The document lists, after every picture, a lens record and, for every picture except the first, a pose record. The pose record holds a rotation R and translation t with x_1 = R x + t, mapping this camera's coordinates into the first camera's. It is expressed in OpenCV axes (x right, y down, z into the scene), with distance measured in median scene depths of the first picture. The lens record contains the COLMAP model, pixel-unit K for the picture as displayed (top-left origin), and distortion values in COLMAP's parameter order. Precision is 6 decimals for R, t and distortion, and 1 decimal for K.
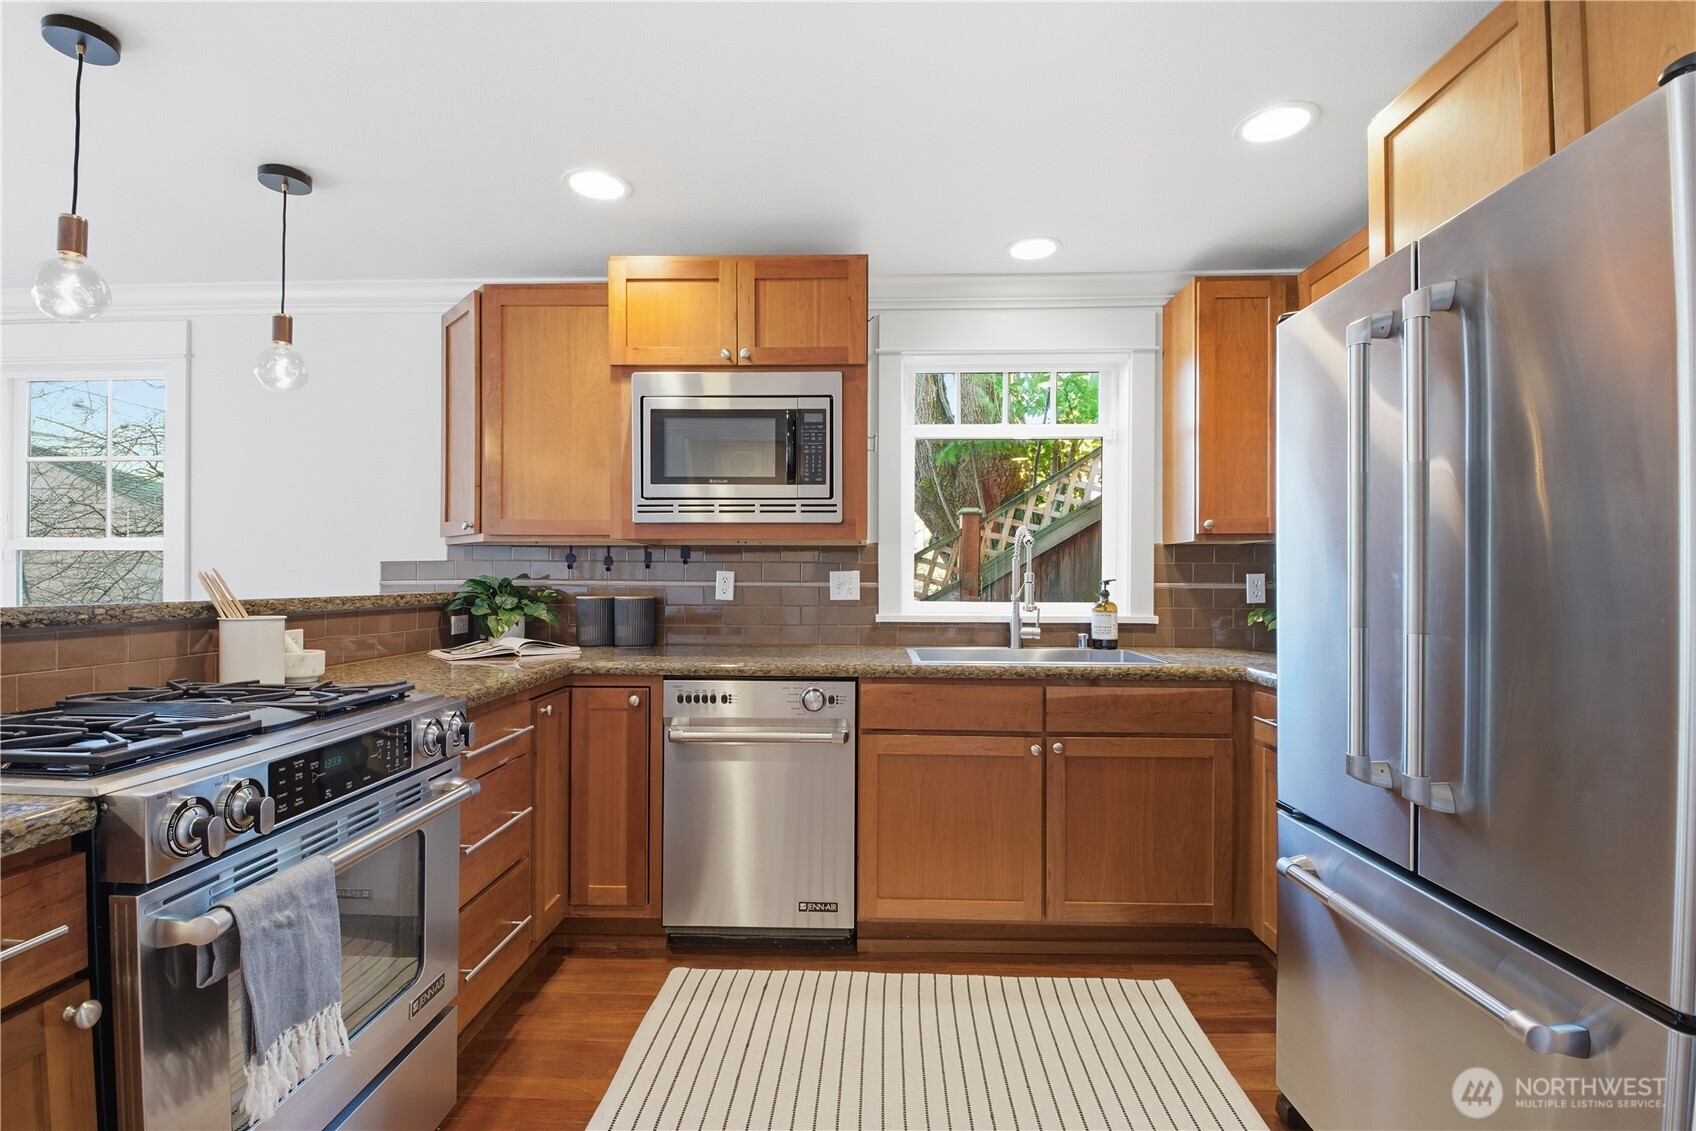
lens RADIAL K [[787.1, 0, 859.8], [0, 787.1, 567.5], [0, 0, 1]] dist [0.012320, -0.030338]
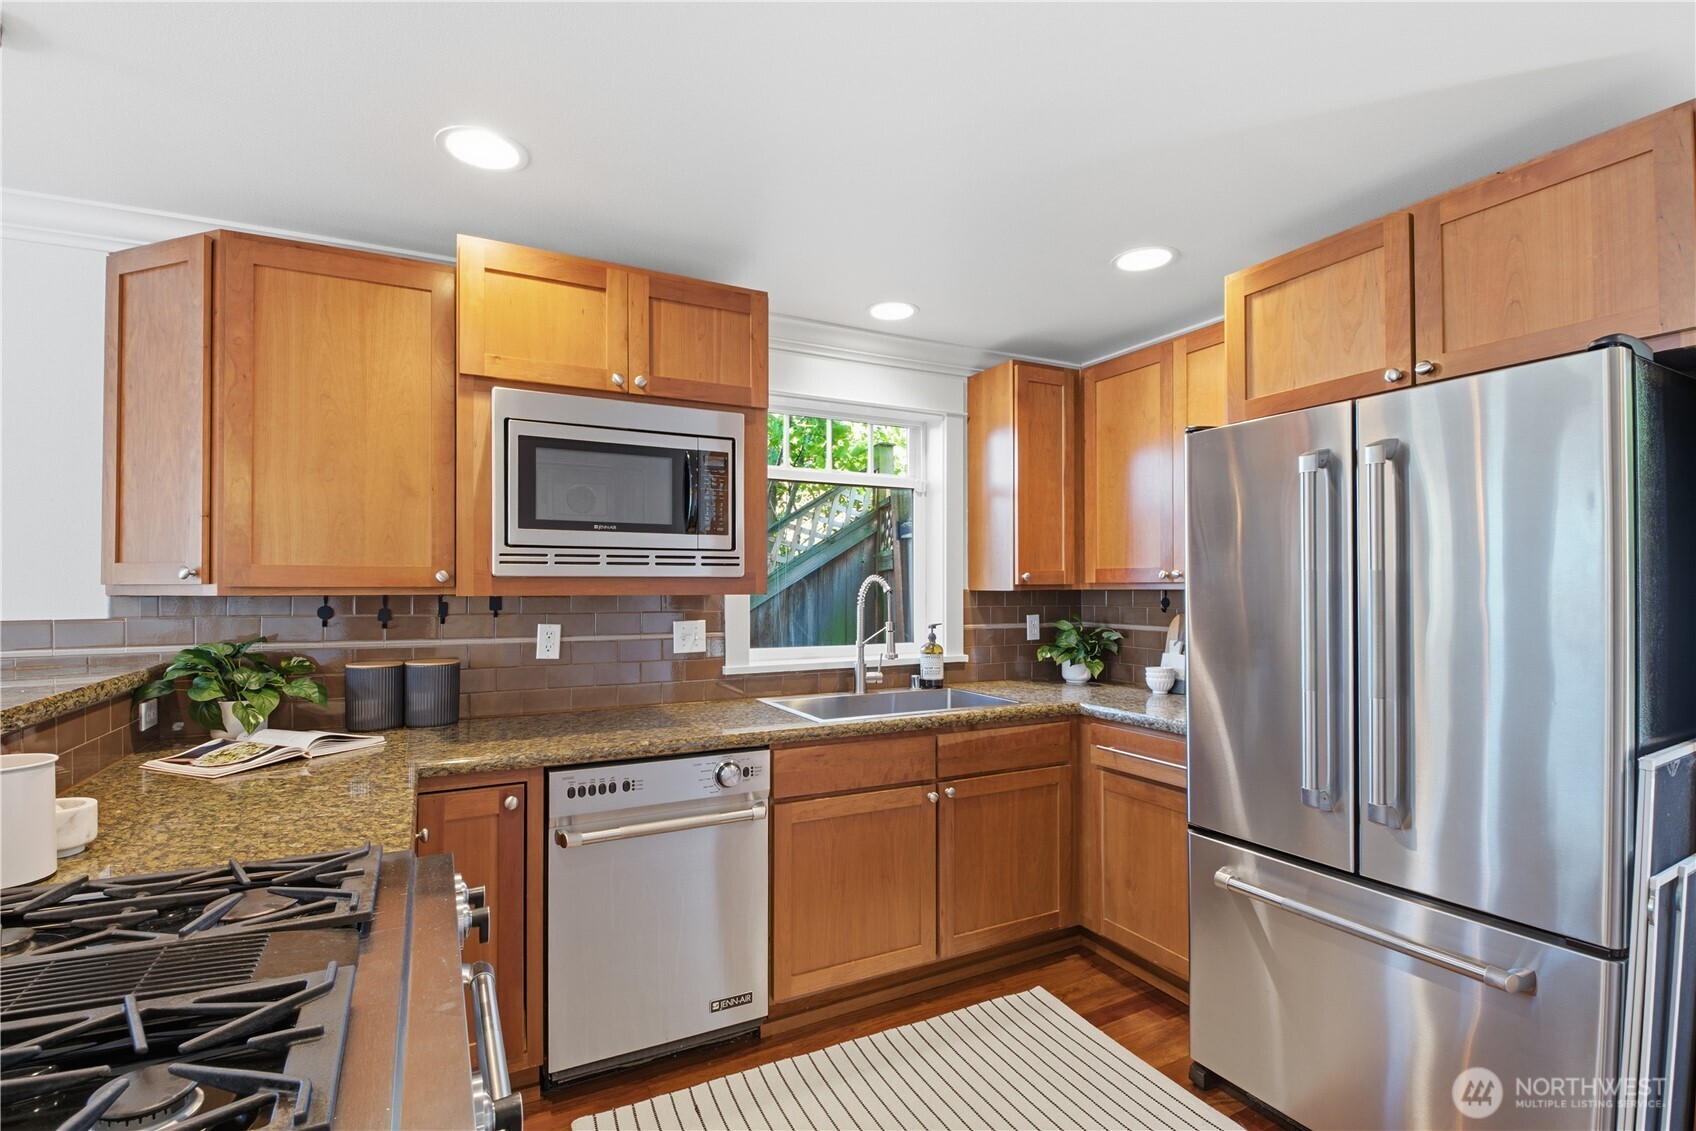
lens RADIAL K [[787.1, 0, 859.8], [0, 787.1, 567.5], [0, 0, 1]] dist [0.012320, -0.030338]
pose [[0.868247, 0.008524, 0.496059, -0.360793], [-0.004675, 0.999949, -0.009000, -0.059943], [-0.496110, 0.005495, 0.868242, 0.128426]]
